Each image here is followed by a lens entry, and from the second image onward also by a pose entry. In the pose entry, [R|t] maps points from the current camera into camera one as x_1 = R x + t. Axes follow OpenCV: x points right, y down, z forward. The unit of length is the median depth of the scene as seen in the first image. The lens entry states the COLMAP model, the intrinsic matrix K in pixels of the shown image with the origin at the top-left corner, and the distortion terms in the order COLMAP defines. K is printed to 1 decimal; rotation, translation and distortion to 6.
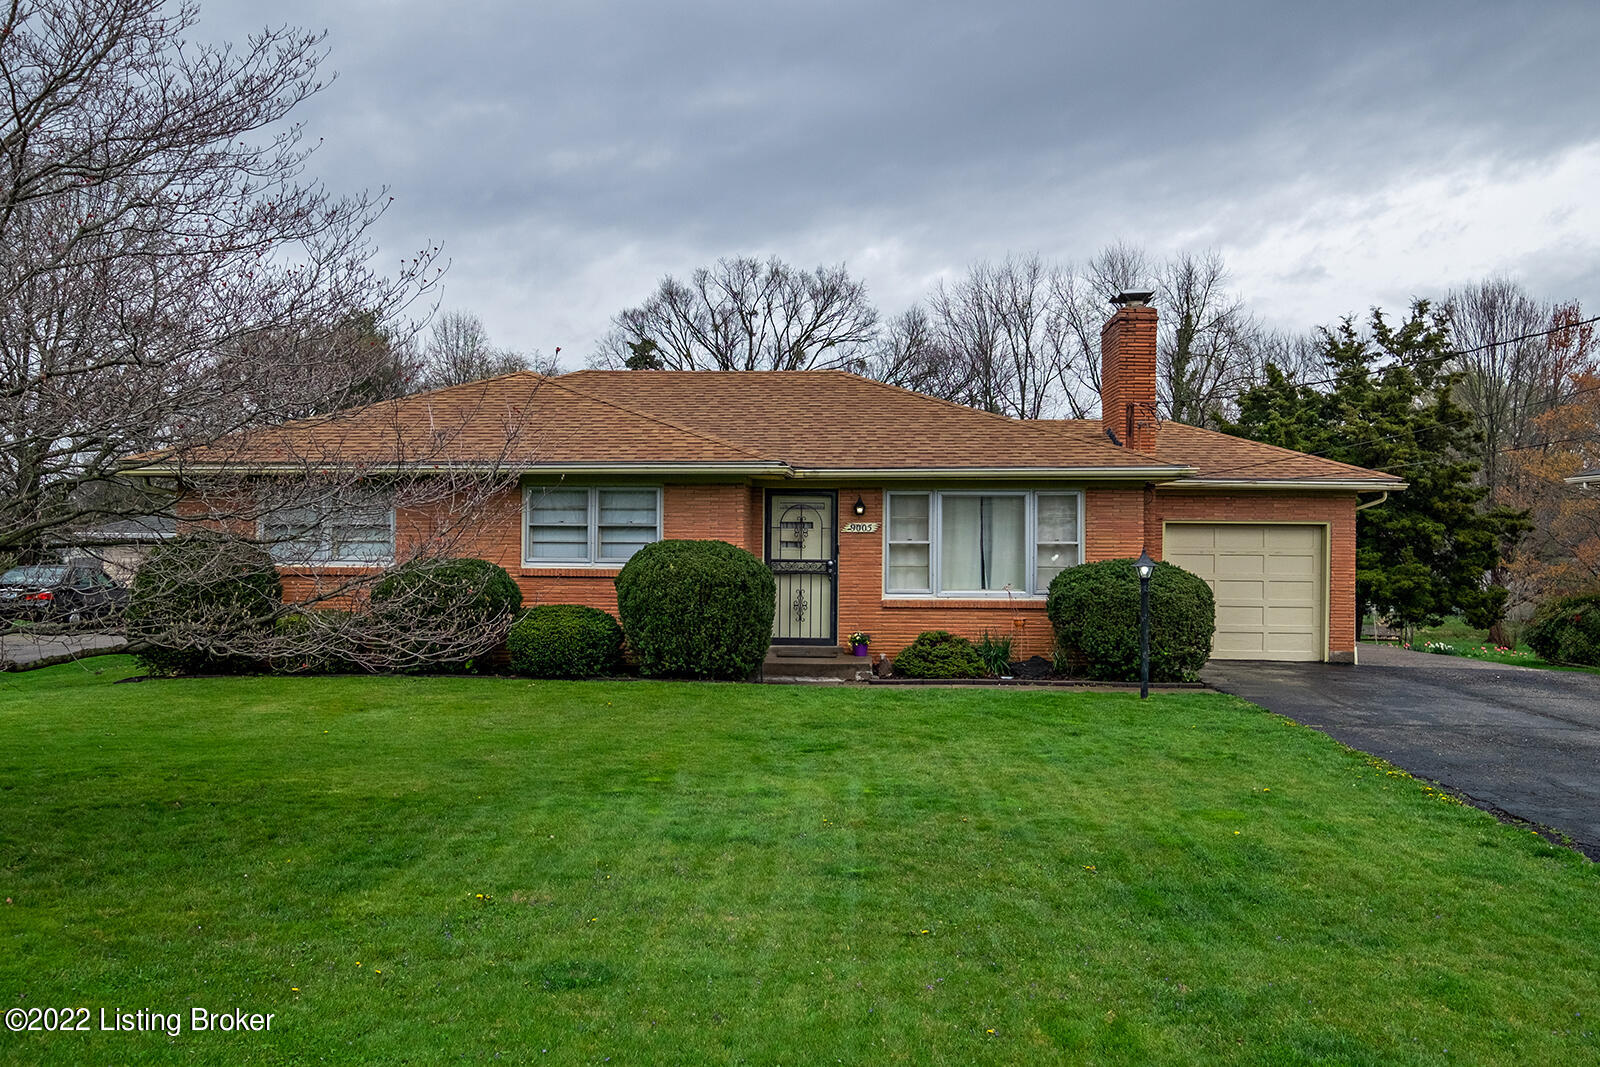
lens RADIAL K [[1442.9, 0, 800.0], [0, 1442.9, 533.5], [0, 0, 1]] dist [-0.000892, 0.000466]
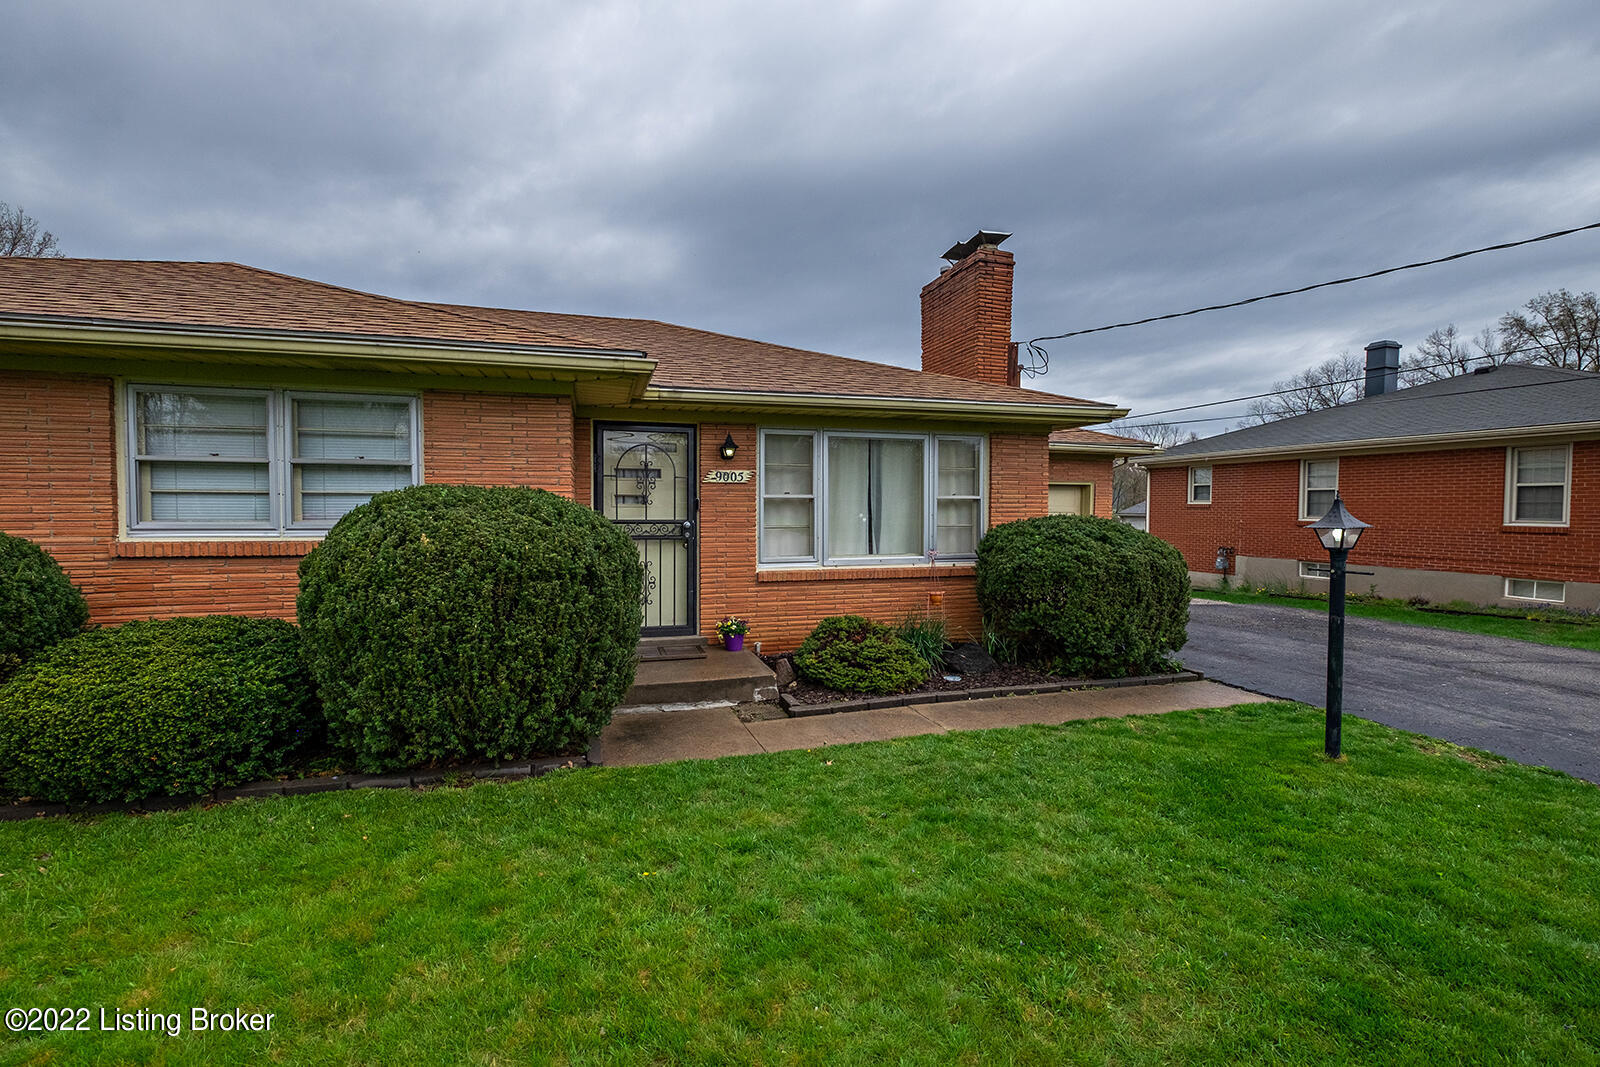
lens RADIAL K [[692.3, 0, 800.0], [0, 692.3, 533.5], [0, 0, 1]] dist [-0.002877, -0.000093]
pose [[0.942428, -0.015754, 0.334037, -0.043637], [0.002060, 0.999144, 0.041310, 0.010697], [-0.334401, -0.038243, 0.941654, 0.654376]]
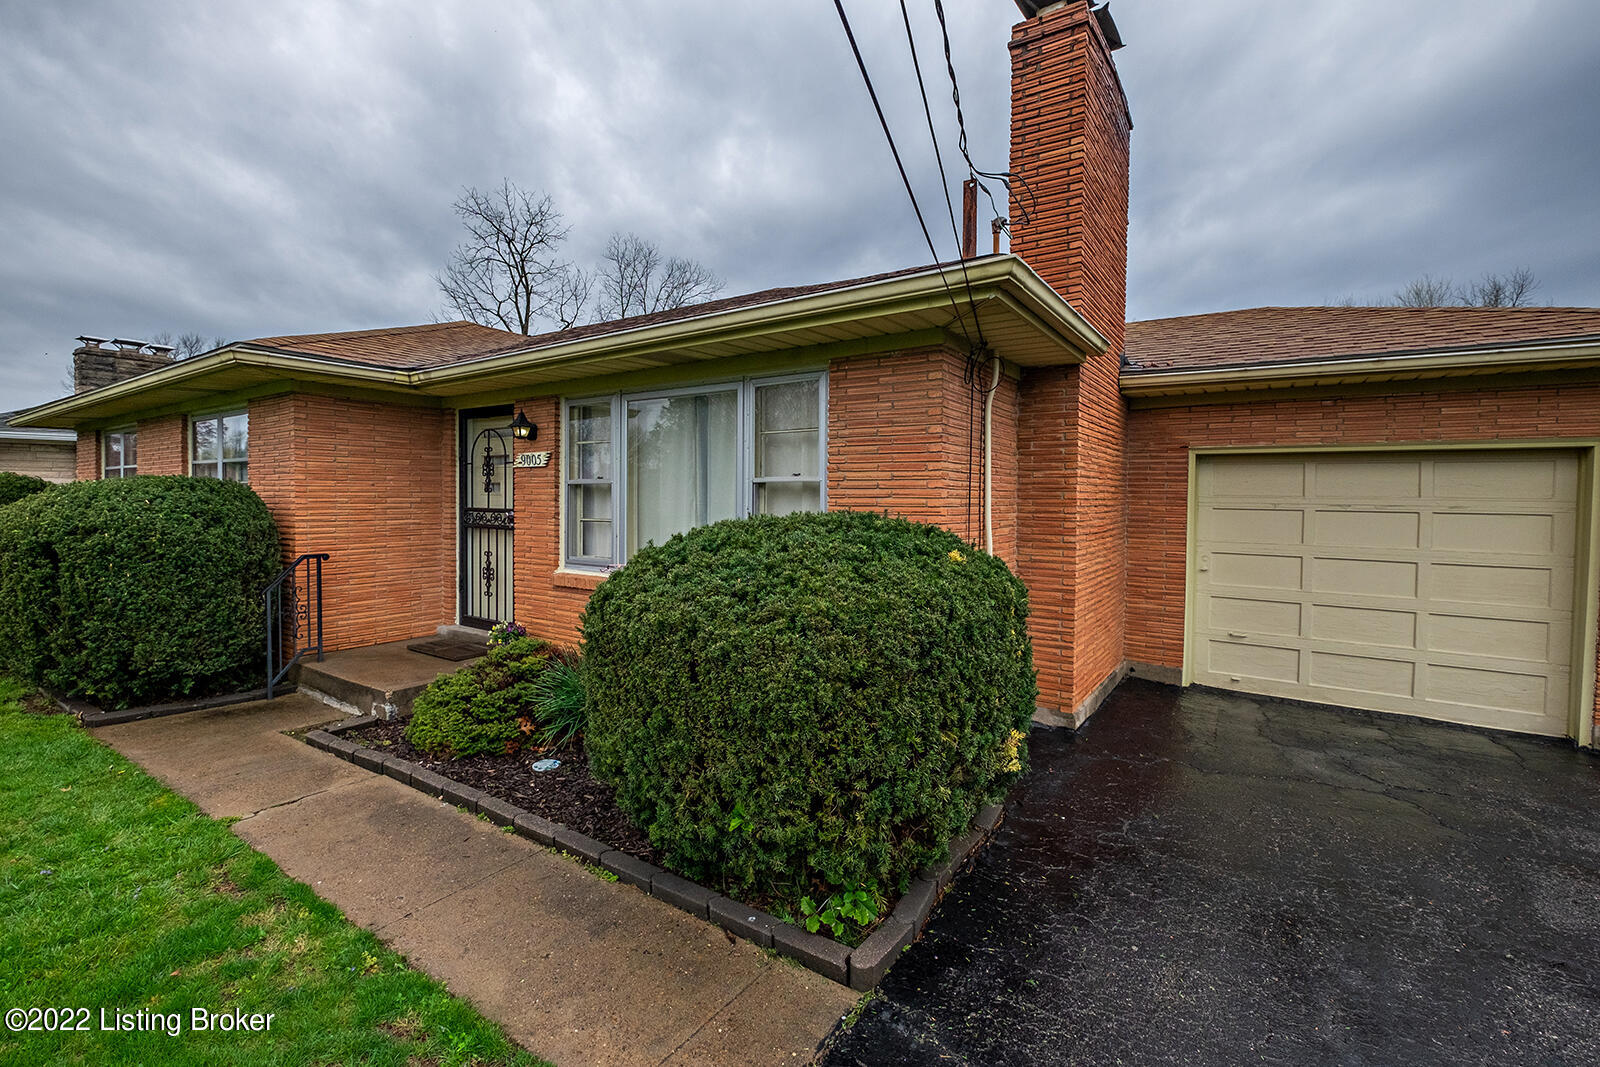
lens RADIAL K [[690.0, 0, 795.4], [0, 690.0, 516.0], [0, 0, 1]] dist [-0.000503, 0.000095]
pose [[0.856142, 0.015205, -0.516518, 0.307407], [-0.003278, 0.999707, 0.023994, 0.013458], [0.516731, -0.018849, 0.855940, 0.801348]]
